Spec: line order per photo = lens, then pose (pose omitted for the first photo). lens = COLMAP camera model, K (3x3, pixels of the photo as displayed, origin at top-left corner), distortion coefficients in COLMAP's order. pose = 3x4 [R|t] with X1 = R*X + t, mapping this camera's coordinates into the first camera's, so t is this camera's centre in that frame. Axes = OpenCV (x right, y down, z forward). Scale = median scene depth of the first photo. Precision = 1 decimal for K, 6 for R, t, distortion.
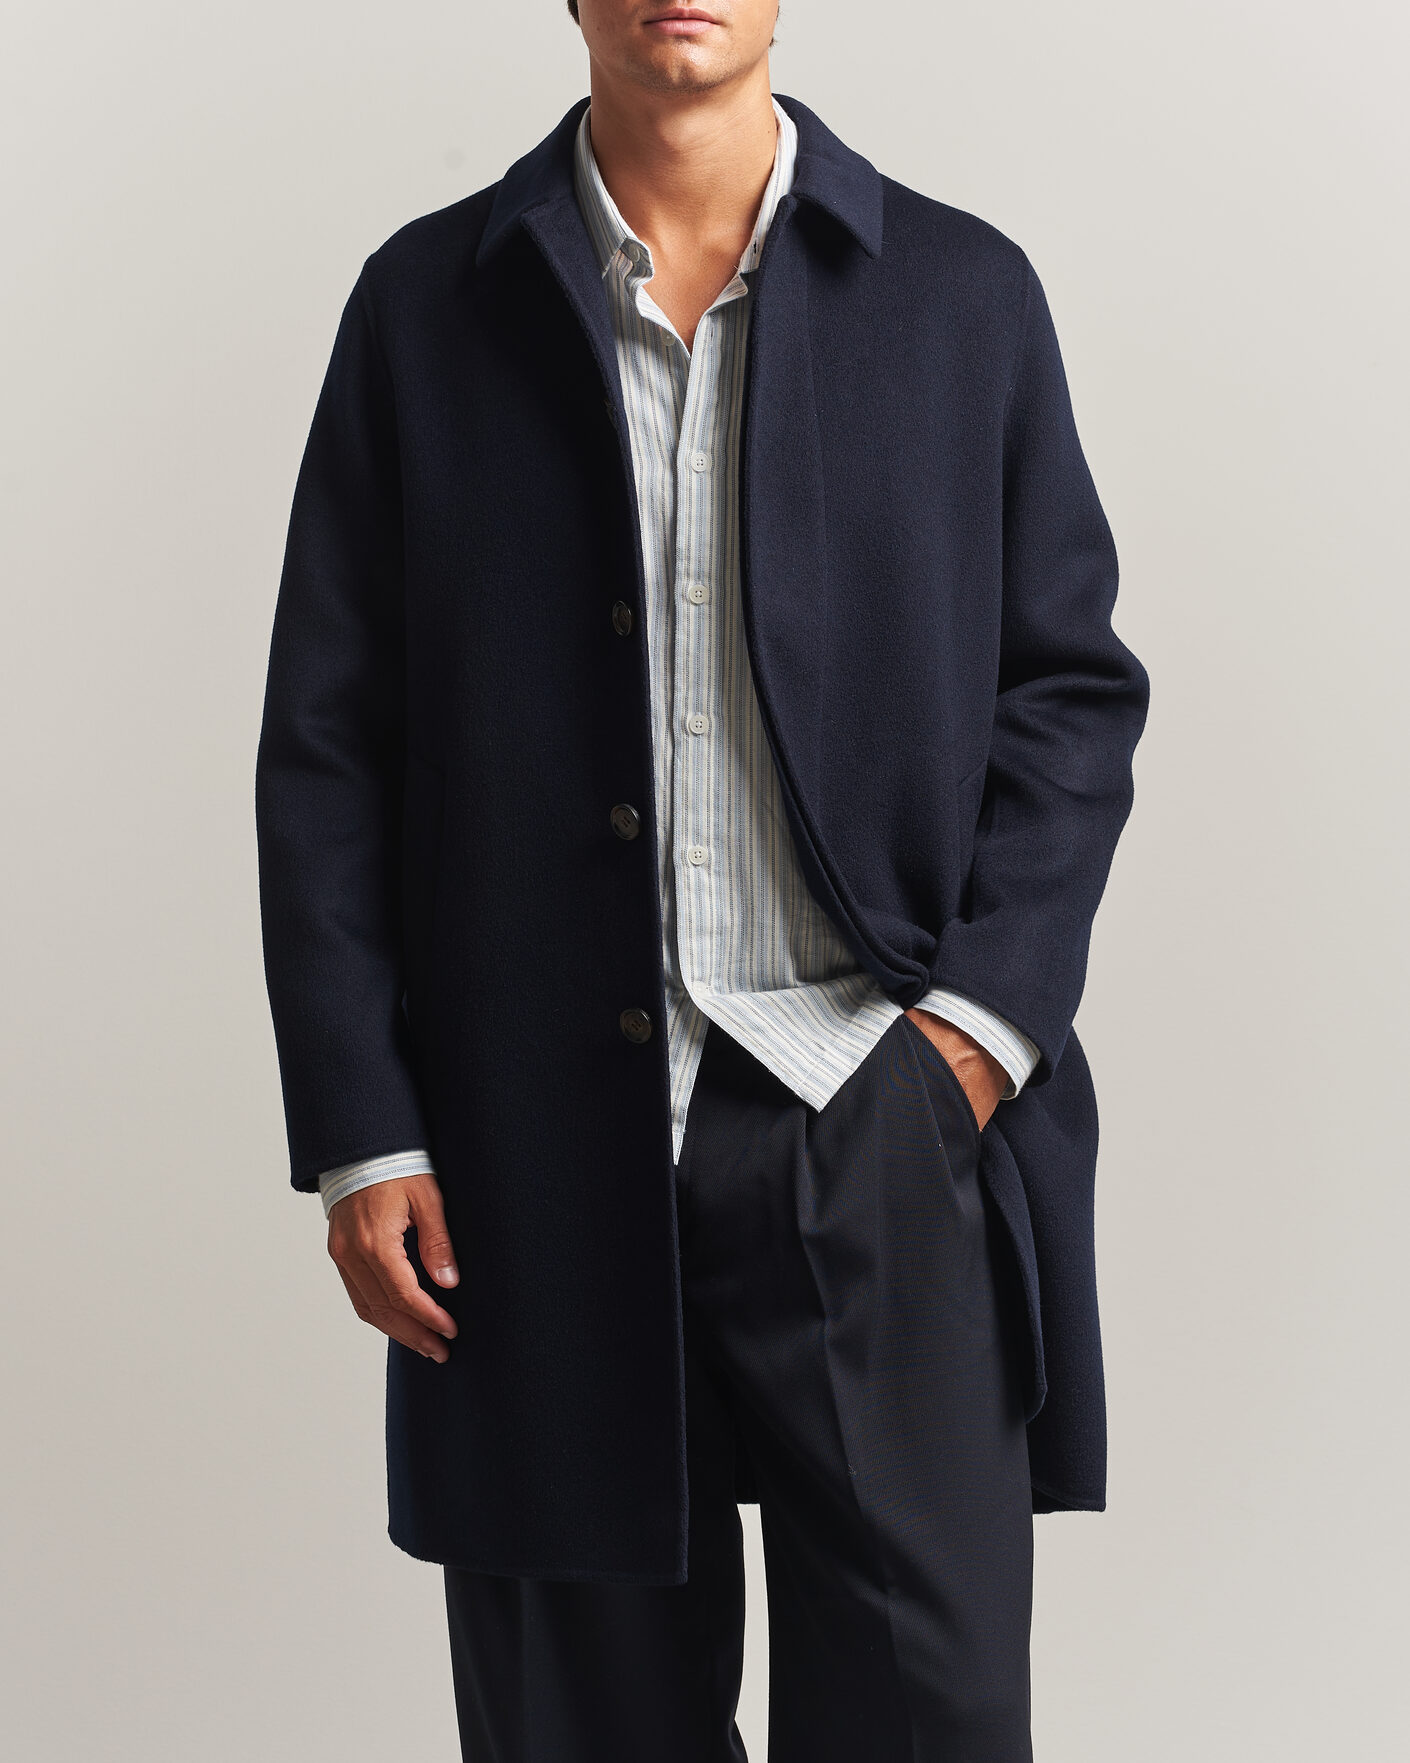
lens RADIAL K [[4742.7, 0, 705.0], [0, 4742.7, 881.5], [0, 0, 1]] dist [-0.024270, -0.116271]
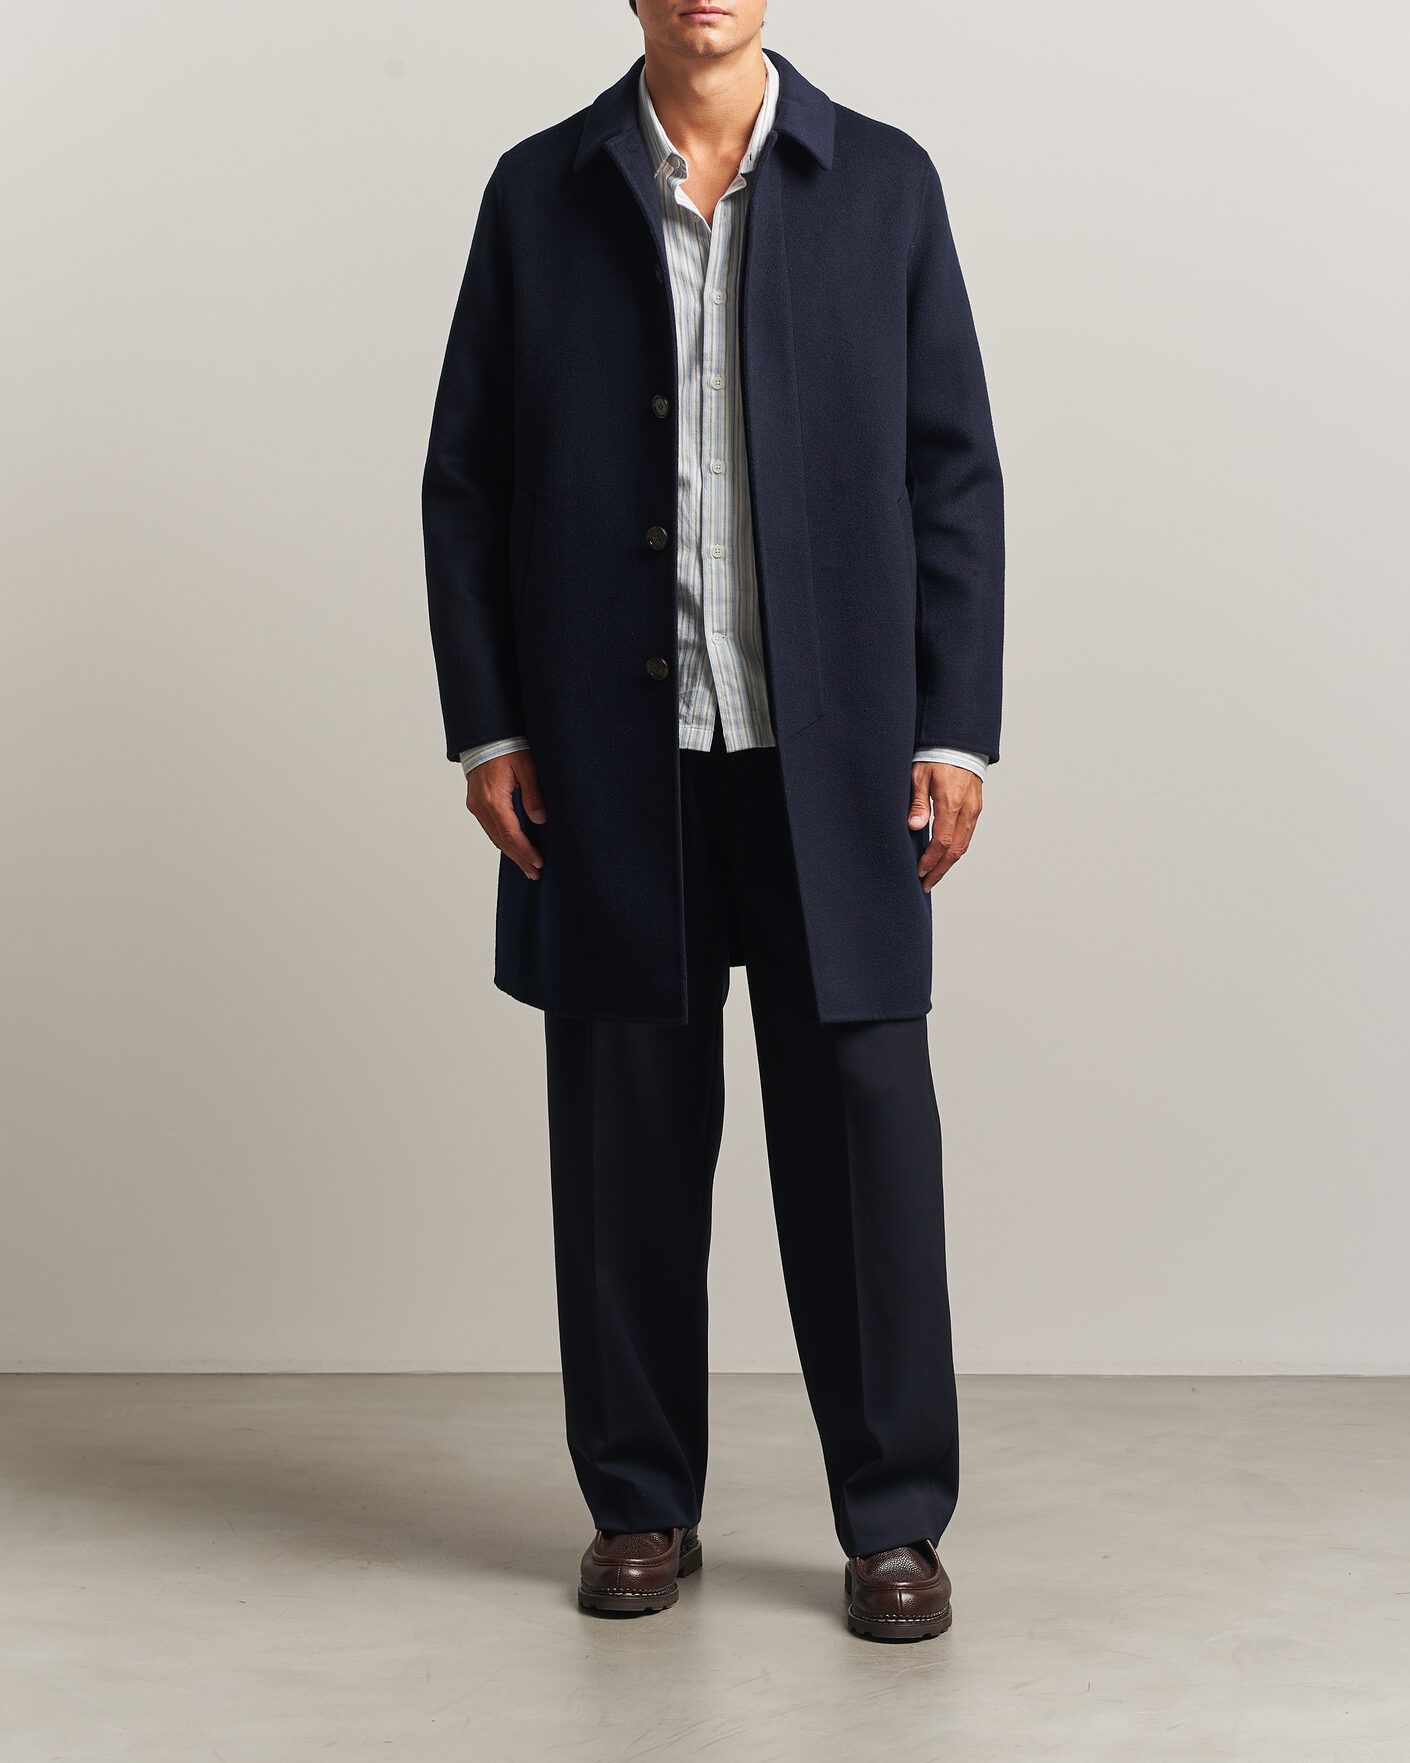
lens RADIAL K [[4742.7, 0, 705.0], [0, 4742.7, 881.5], [0, 0, 1]] dist [-0.024270, -0.116271]
pose [[0.999983, -0.004506, -0.003611, -0.000417], [0.004800, 0.996268, 0.086183, -0.030302], [0.003209, -0.086199, 0.996273, -0.587410]]
